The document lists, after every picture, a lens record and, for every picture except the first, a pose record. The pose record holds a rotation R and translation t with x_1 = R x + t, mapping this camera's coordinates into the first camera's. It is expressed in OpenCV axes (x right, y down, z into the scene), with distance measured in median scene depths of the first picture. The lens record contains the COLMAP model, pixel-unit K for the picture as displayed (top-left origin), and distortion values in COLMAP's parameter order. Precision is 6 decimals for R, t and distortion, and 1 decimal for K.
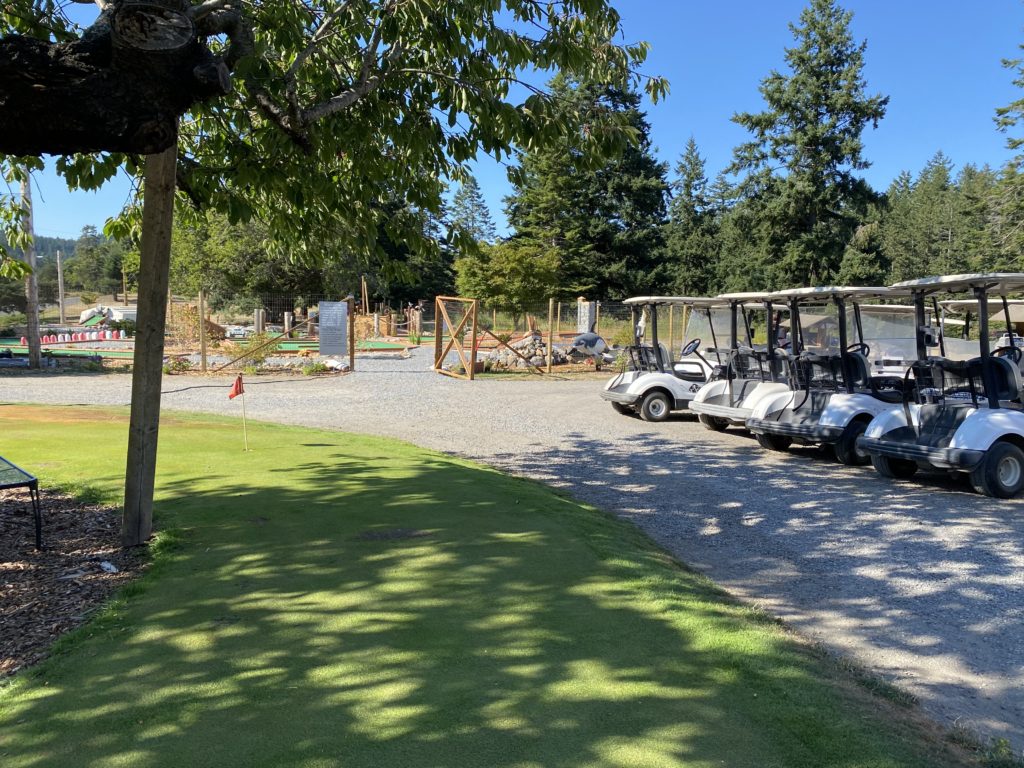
lens RADIAL K [[782.7, 0, 520.9], [0, 782.7, 389.9], [0, 0, 1]] dist [0.042622, -0.044024]
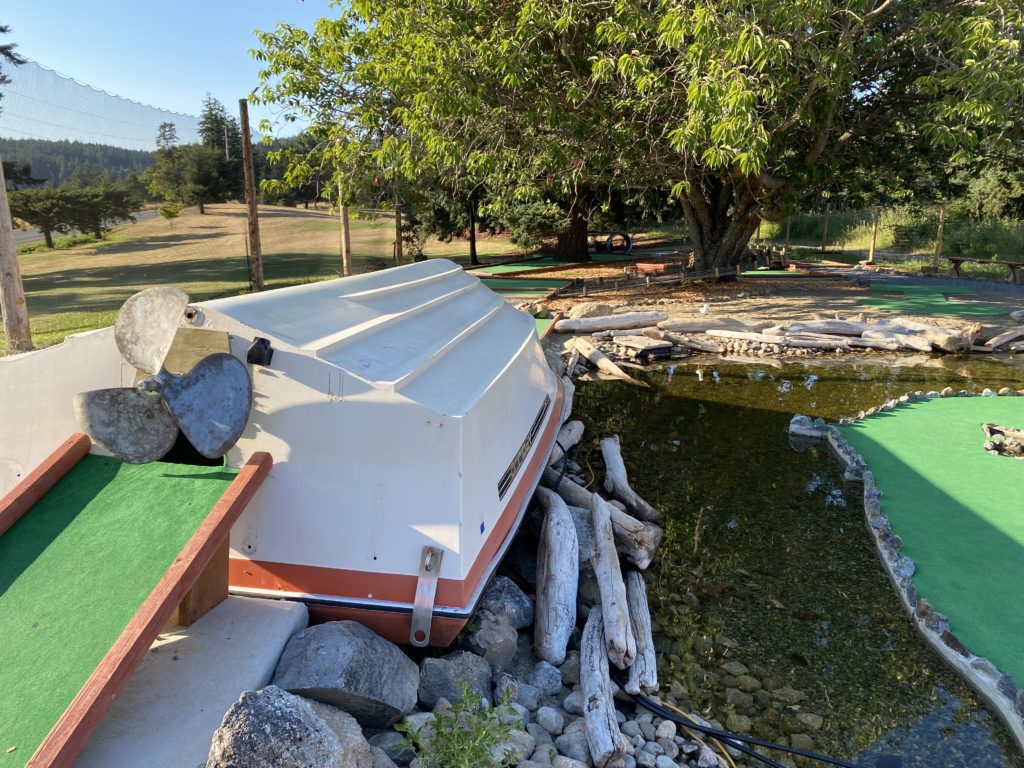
lens RADIAL K [[782.7, 0, 513.5], [0, 782.7, 380.8], [0, 0, 1]] dist [0.042622, -0.044024]
pose [[0.994840, 0.003325, -0.101402, -0.281806], [0.007360, 0.994465, 0.104812, -0.061677], [0.101189, -0.105018, 0.989309, 0.535923]]
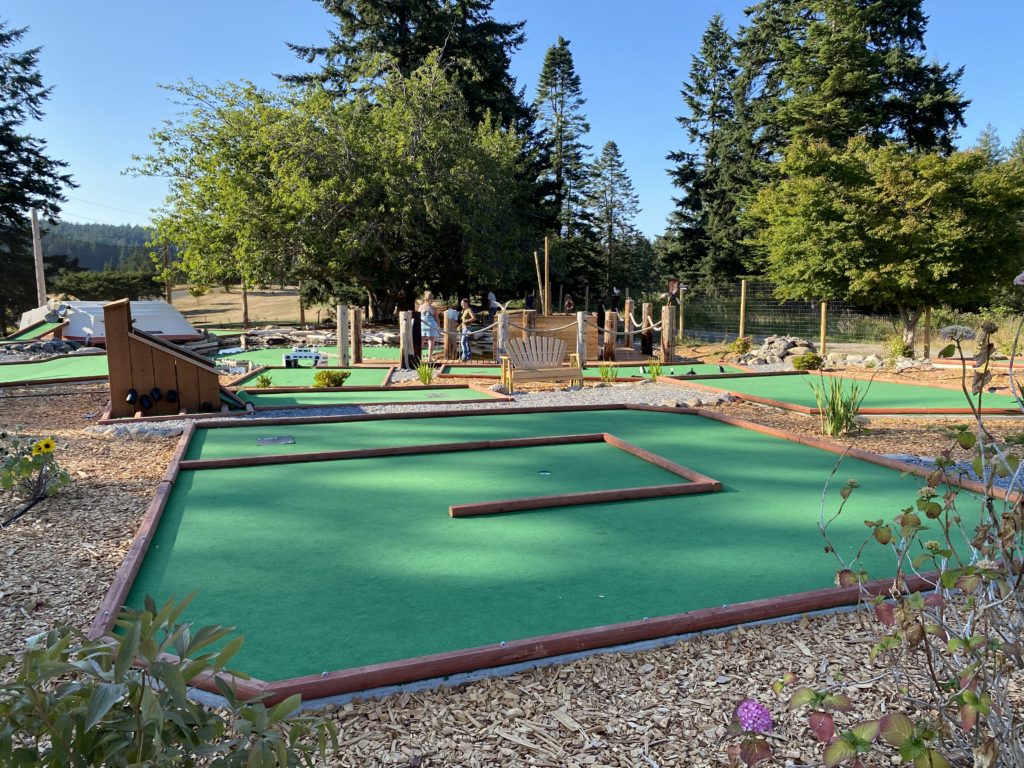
lens RADIAL K [[782.7, 0, 512.2], [0, 782.7, 388.7], [0, 0, 1]] dist [0.042622, -0.044024]
pose [[0.988343, 0.004541, -0.152174, -0.091321], [-0.002311, 0.999887, 0.014828, -0.033576], [0.152224, -0.014303, 0.988242, 0.309772]]
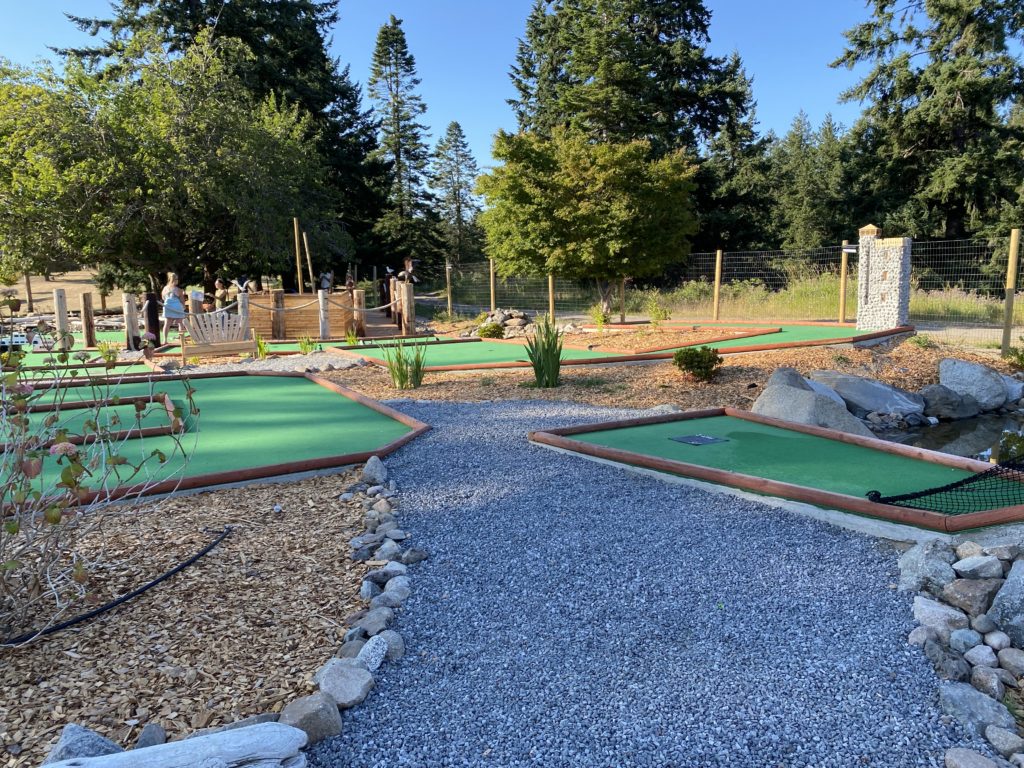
lens RADIAL K [[782.7, 0, 515.3], [0, 782.7, 387.7], [0, 0, 1]] dist [0.042622, -0.044024]
pose [[0.999290, -0.035725, 0.011947, -0.041308], [0.035221, 0.998577, 0.040052, -0.030025], [-0.013361, -0.039603, 0.999126, 0.295371]]
